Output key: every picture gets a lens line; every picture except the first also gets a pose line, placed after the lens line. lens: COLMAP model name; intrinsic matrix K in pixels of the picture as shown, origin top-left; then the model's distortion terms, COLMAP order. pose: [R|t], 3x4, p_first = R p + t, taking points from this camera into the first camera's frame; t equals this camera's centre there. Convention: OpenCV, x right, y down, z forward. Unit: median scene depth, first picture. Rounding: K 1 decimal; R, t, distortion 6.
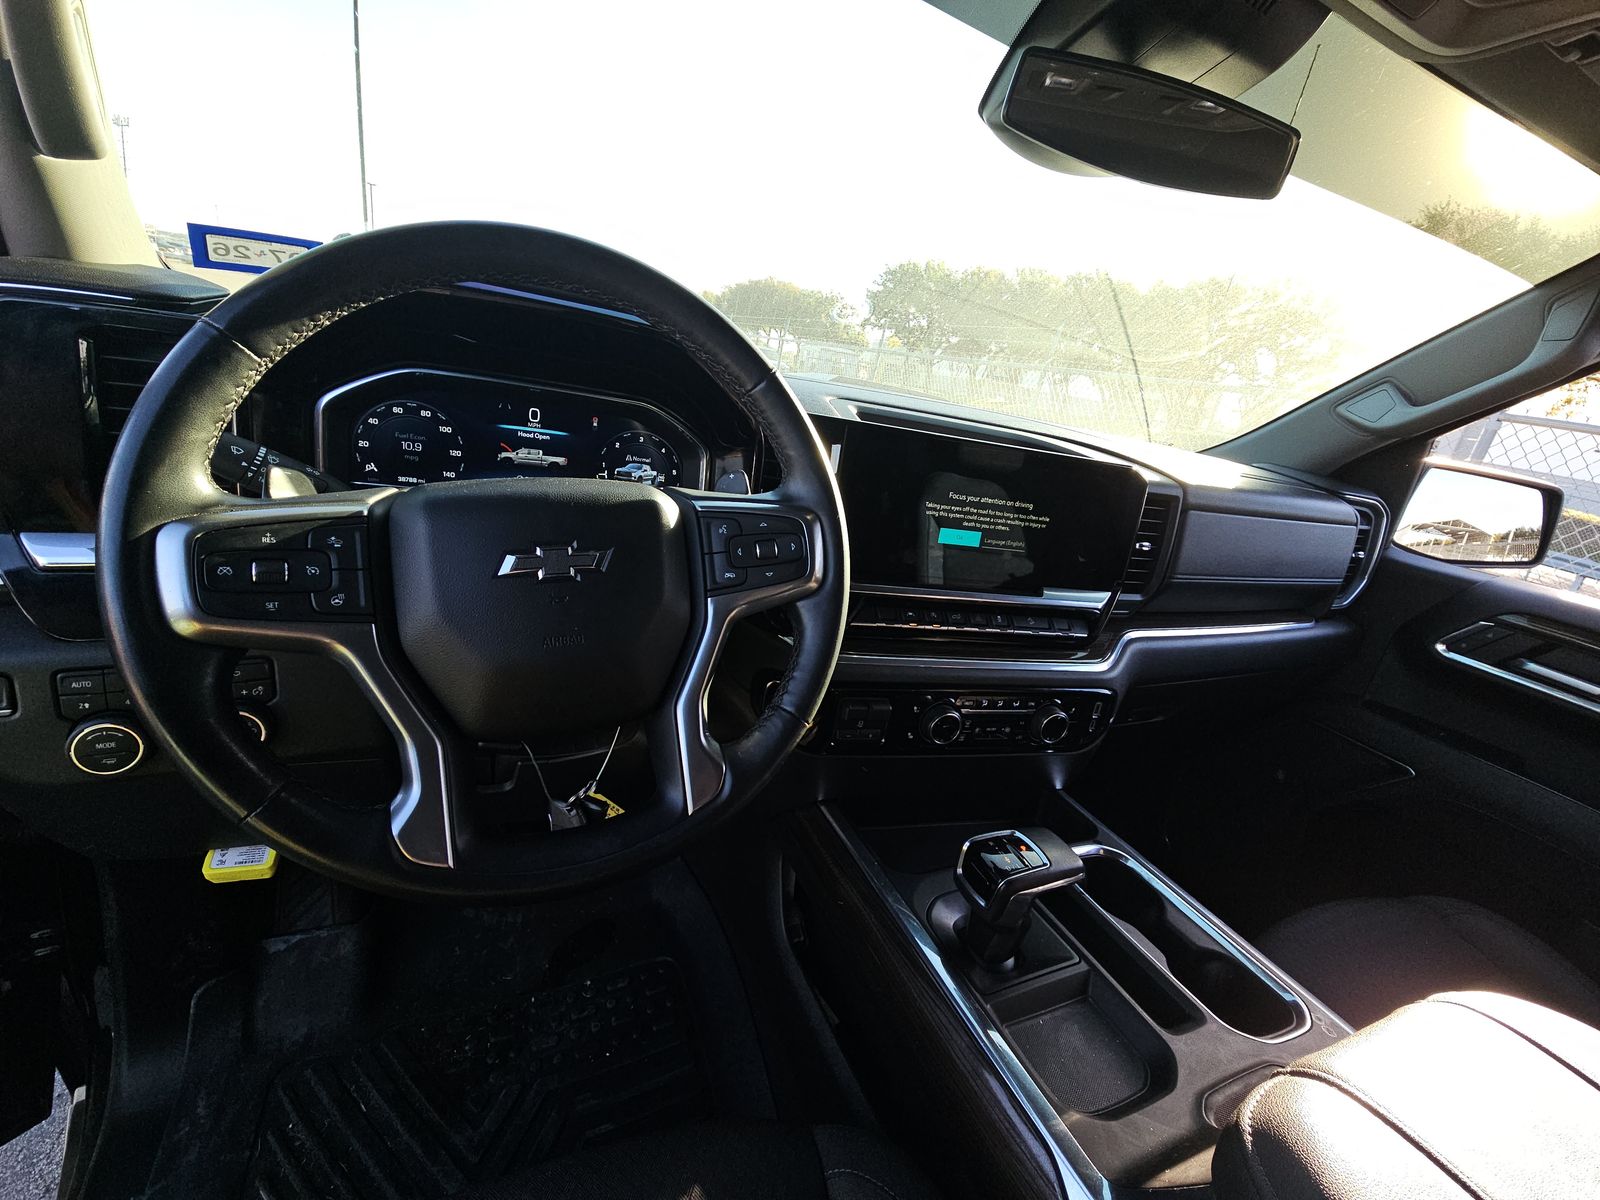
lens RADIAL K [[655.2, 0, 801.2], [0, 655.2, 606.3], [0, 0, 1]] dist [0.002179, -0.004246]
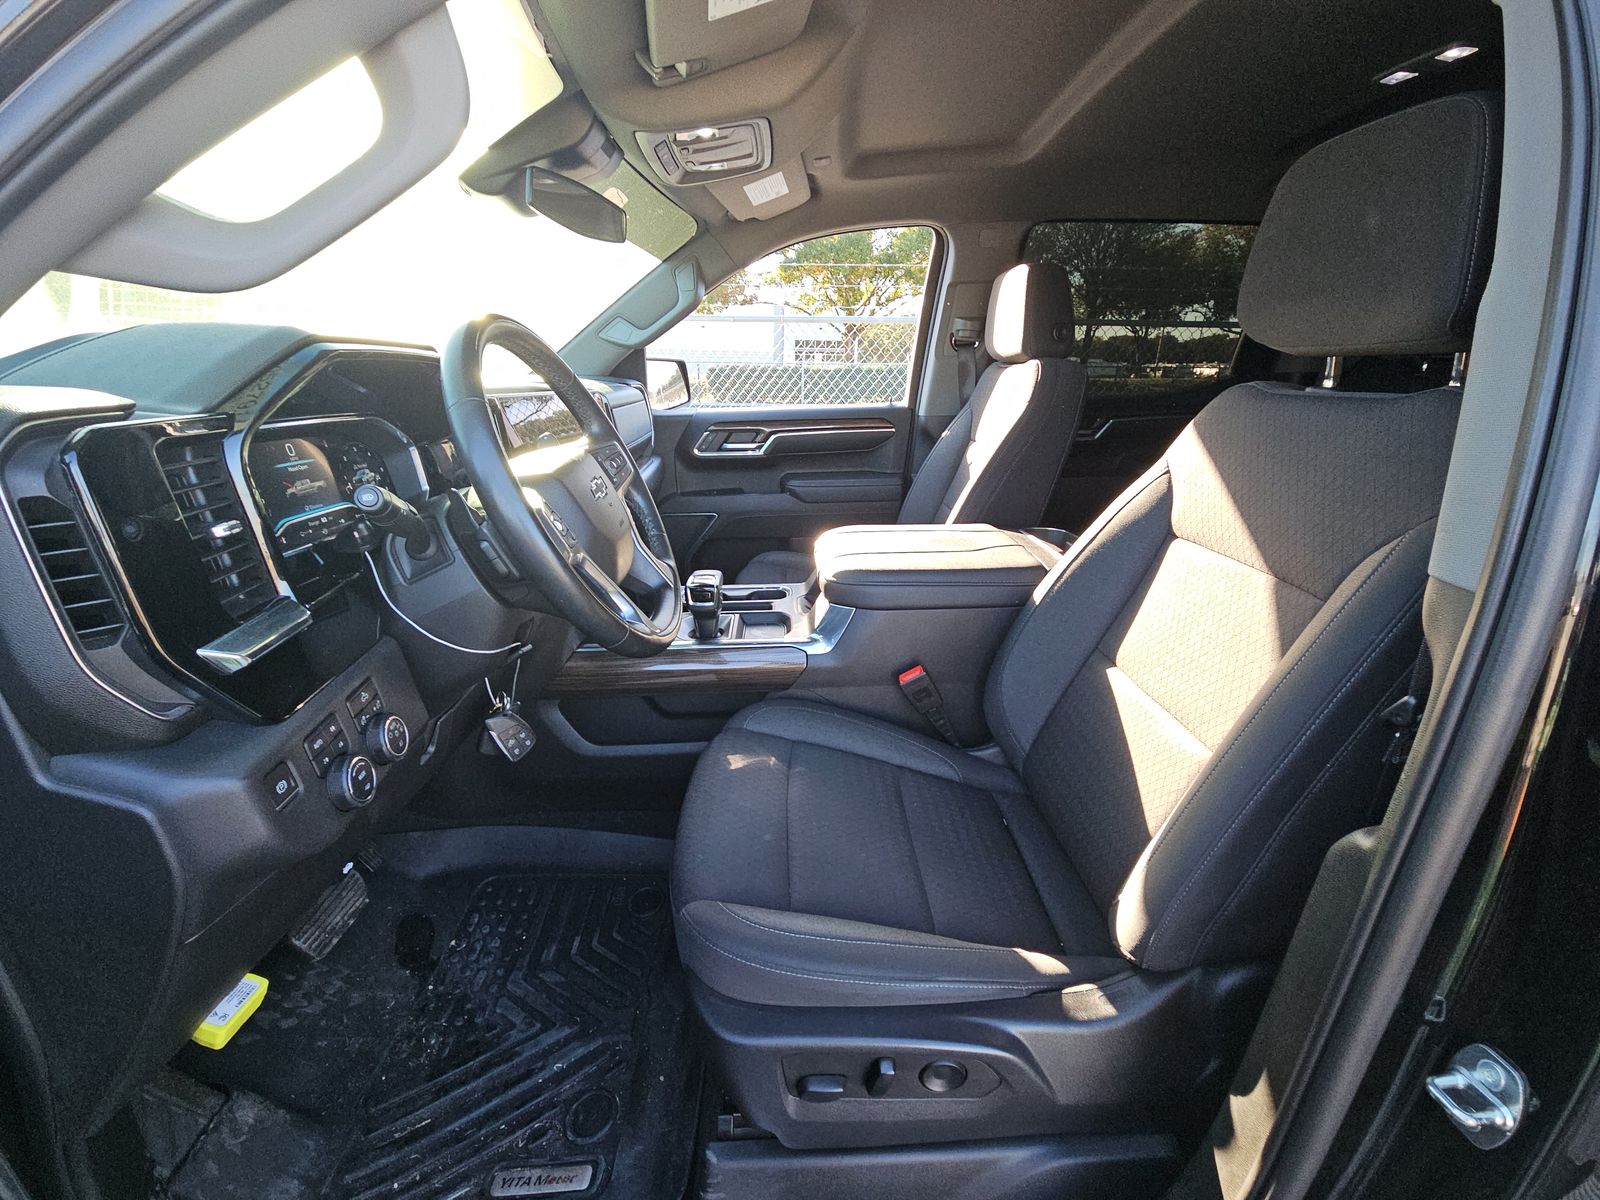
lens RADIAL K [[655.2, 0, 804.5], [0, 655.2, 596.8], [0, 0, 1]] dist [0.002179, -0.004246]
pose [[0.366252, -0.453842, 0.812334, -1.229207], [0.365075, 0.873083, 0.323182, -0.130381], [-0.855908, 0.178197, 0.485455, -0.260989]]
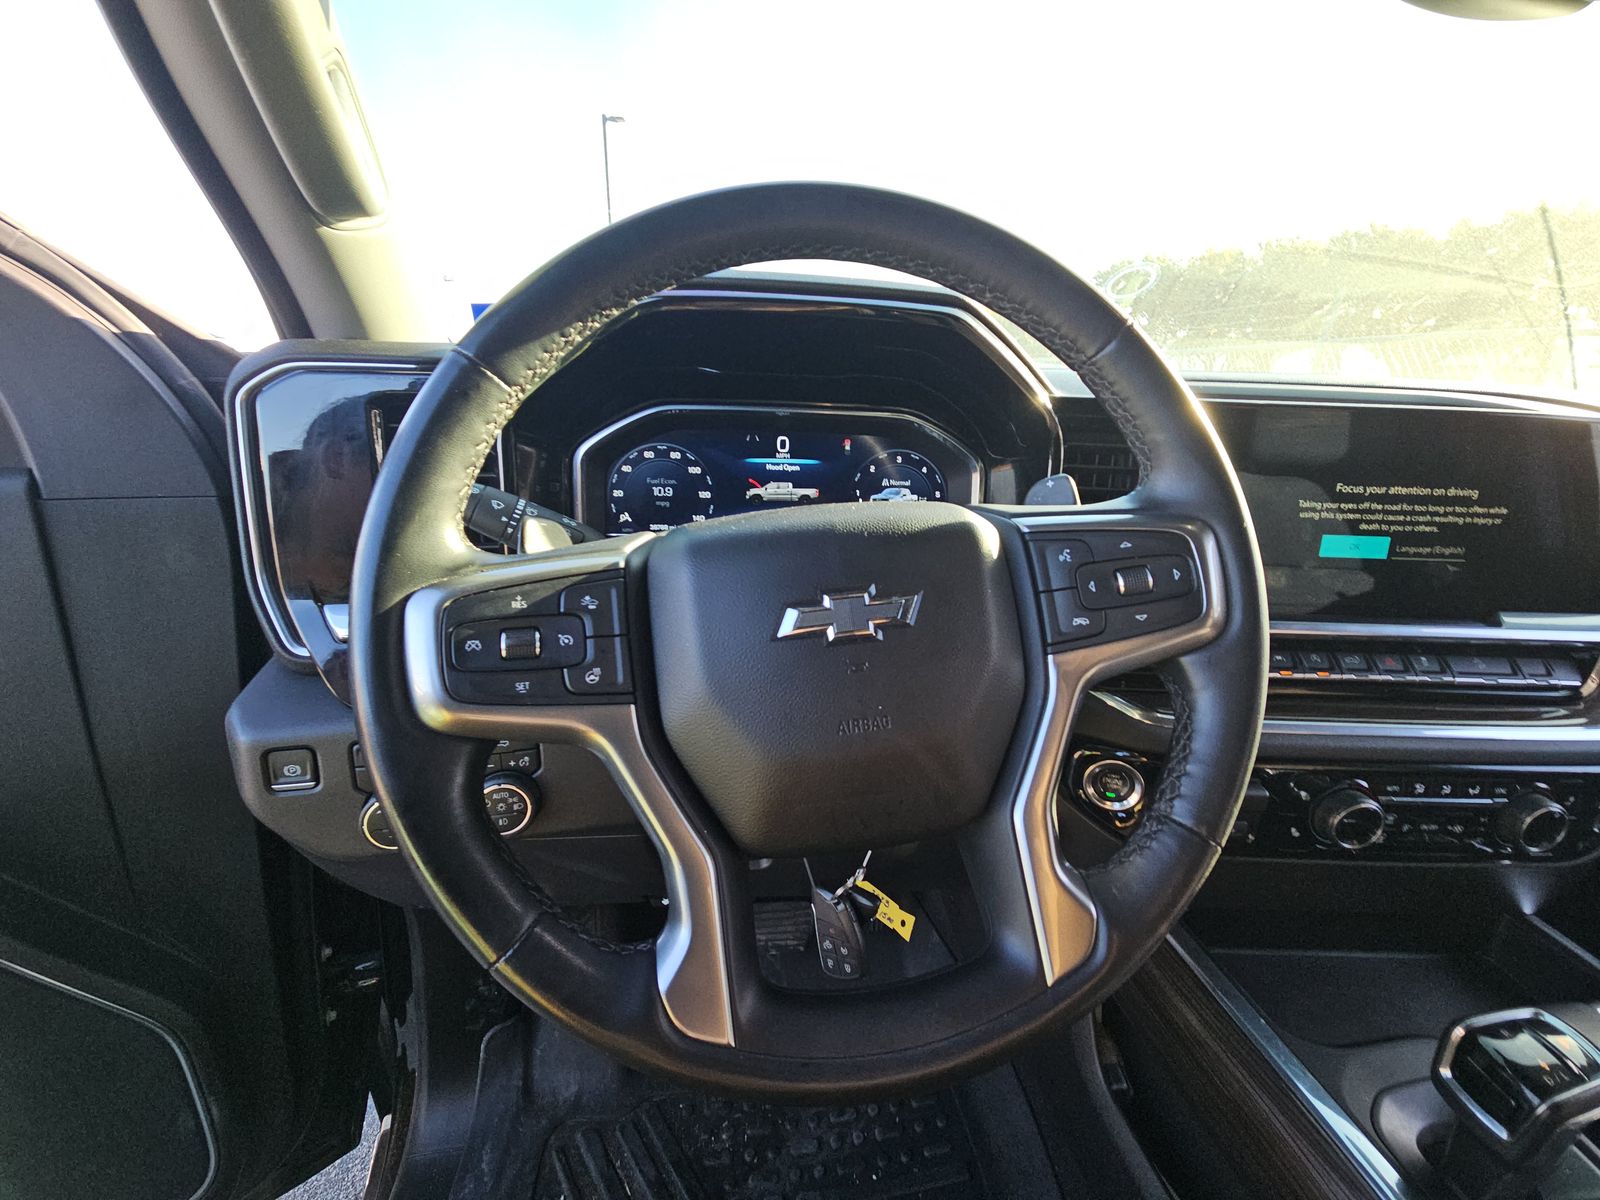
lens RADIAL K [[655.2, 0, 804.9], [0, 655.2, 608.2], [0, 0, 1]] dist [0.002179, -0.004246]
pose [[0.950806, -0.043309, -0.306745, -0.127786], [0.028975, 0.998271, -0.051132, -0.025323], [0.308429, 0.039729, 0.950417, 0.189489]]
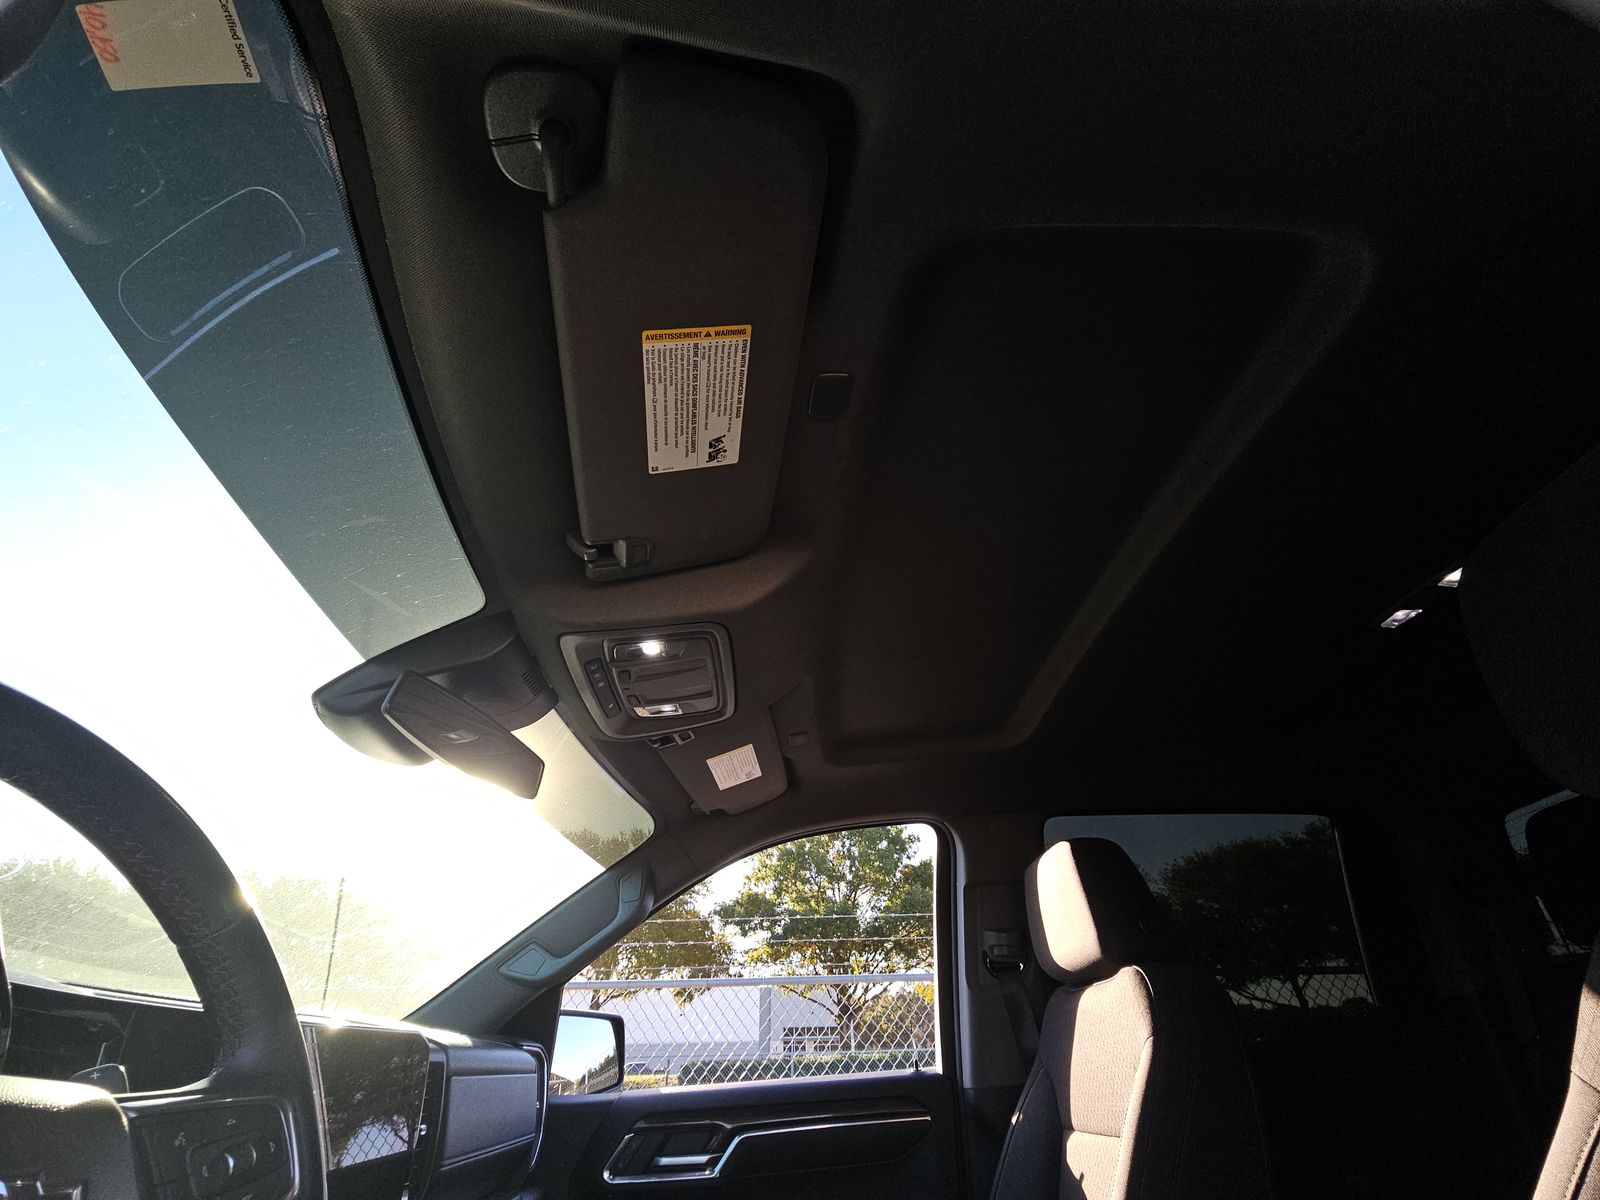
lens RADIAL K [[655.2, 0, 799.6], [0, 655.2, 599.8], [0, 0, 1]] dist [0.002179, -0.004246]
pose [[0.355456, 0.390277, 0.849314, -0.509274], [0.395076, 0.760762, -0.514933, 0.034078], [-0.847092, 0.518580, 0.116228, 0.083862]]
